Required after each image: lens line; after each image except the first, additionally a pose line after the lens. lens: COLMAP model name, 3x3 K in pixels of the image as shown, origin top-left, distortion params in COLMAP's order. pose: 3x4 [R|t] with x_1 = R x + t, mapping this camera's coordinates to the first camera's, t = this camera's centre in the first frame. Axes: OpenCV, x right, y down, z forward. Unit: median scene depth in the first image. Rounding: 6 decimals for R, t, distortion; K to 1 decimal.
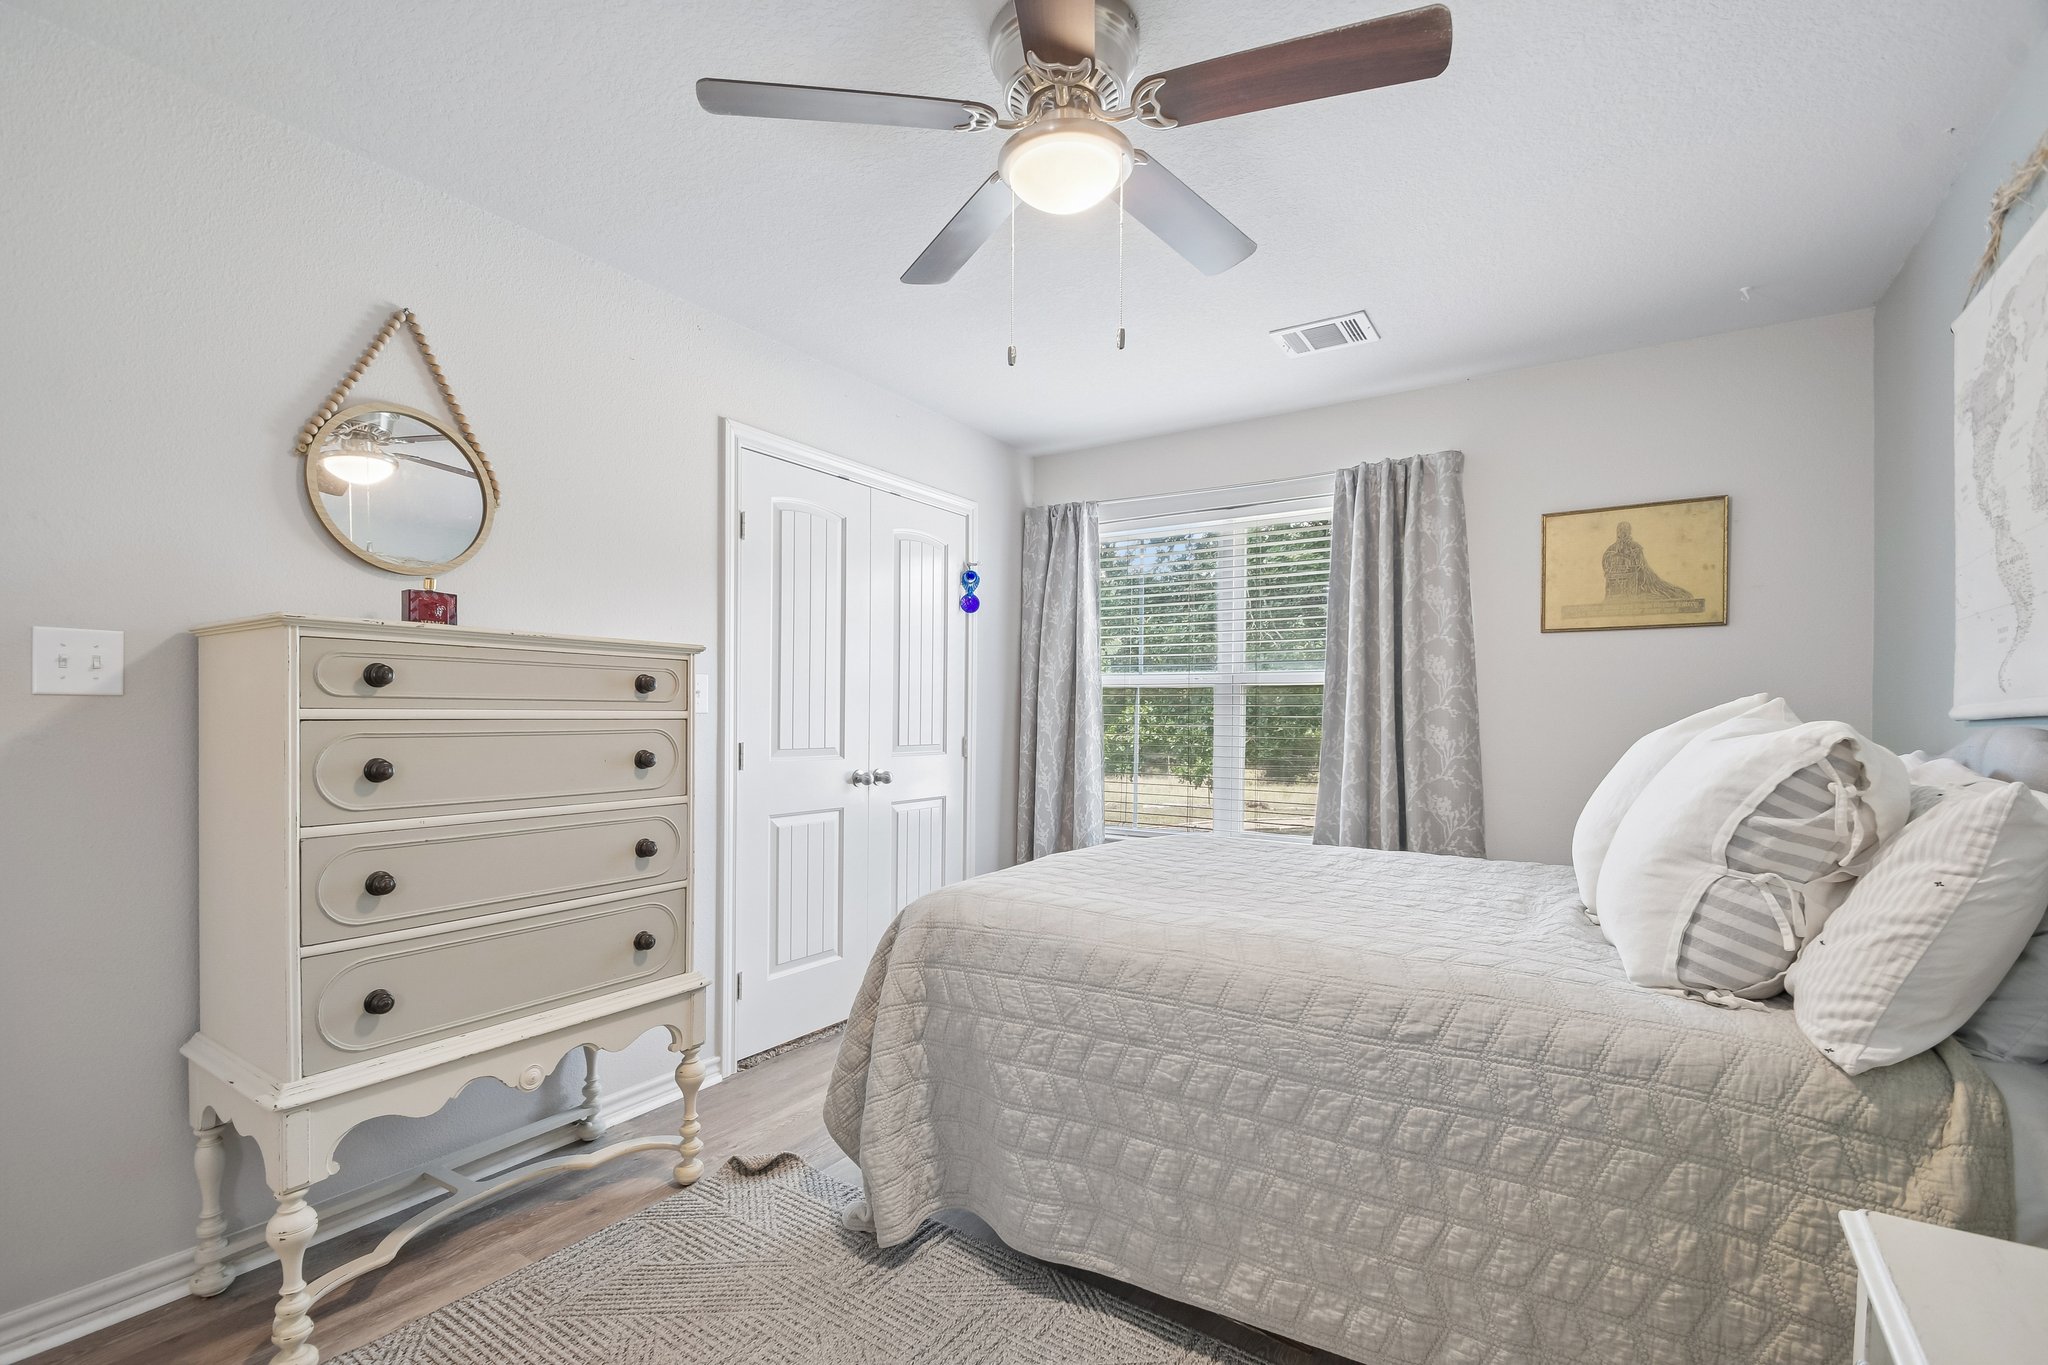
lens RADIAL K [[906.9, 0, 1028.6], [0, 906.9, 704.3], [0, 0, 1]] dist [0.004898, -0.010690]
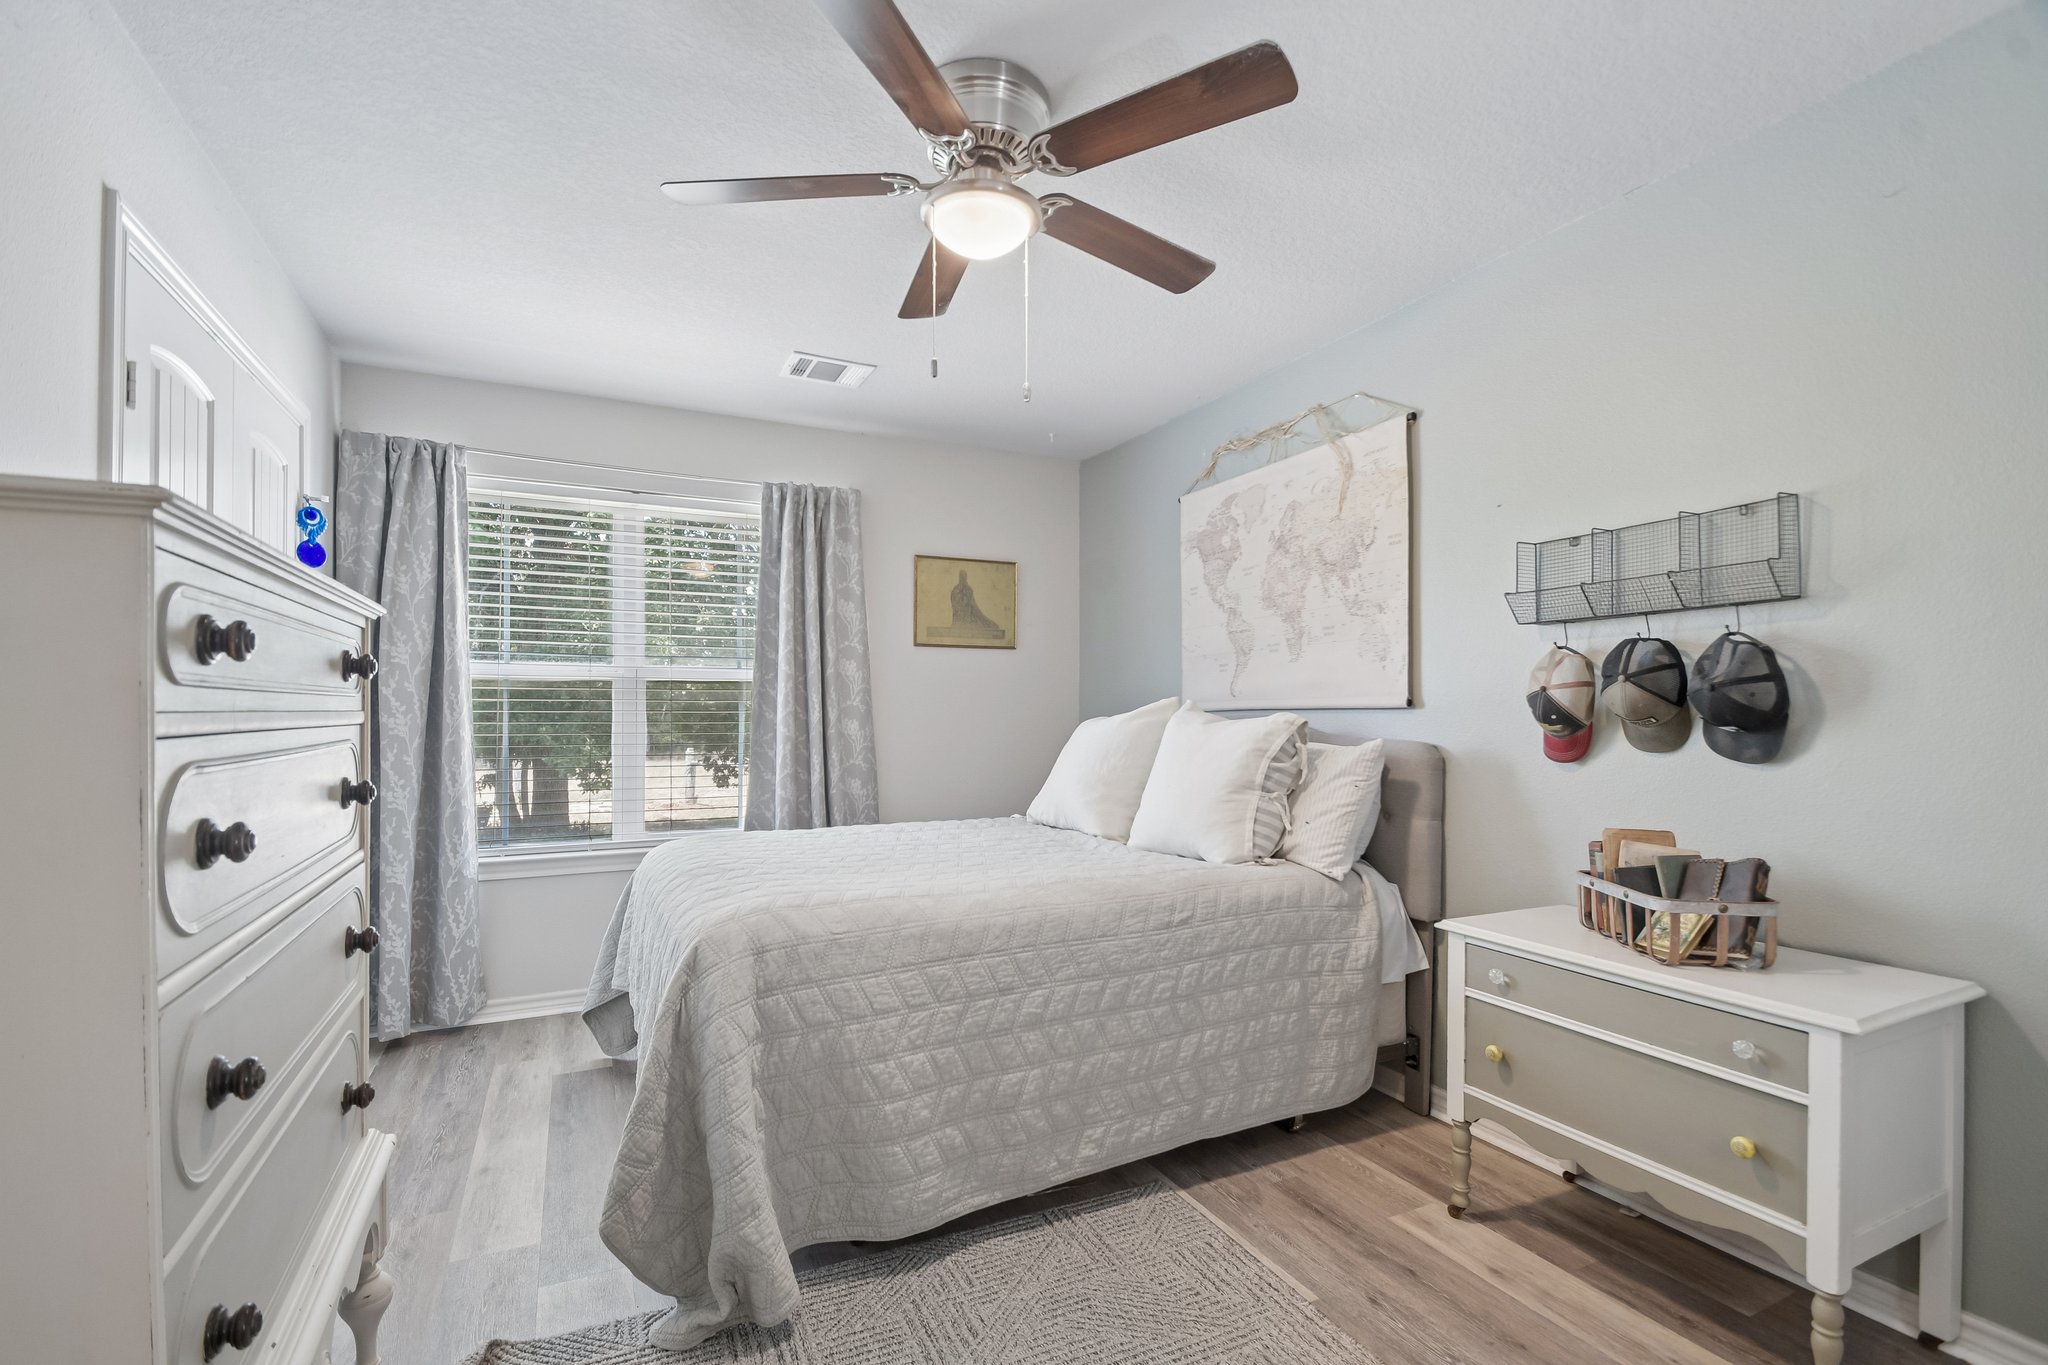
lens RADIAL K [[906.9, 0, 1022.2], [0, 906.9, 697.3], [0, 0, 1]] dist [0.004898, -0.010690]
pose [[0.504439, 0.005787, 0.863428, -0.832080], [-0.006000, 0.999977, -0.003197, -0.003712], [-0.863427, -0.003568, 0.504462, 0.370882]]
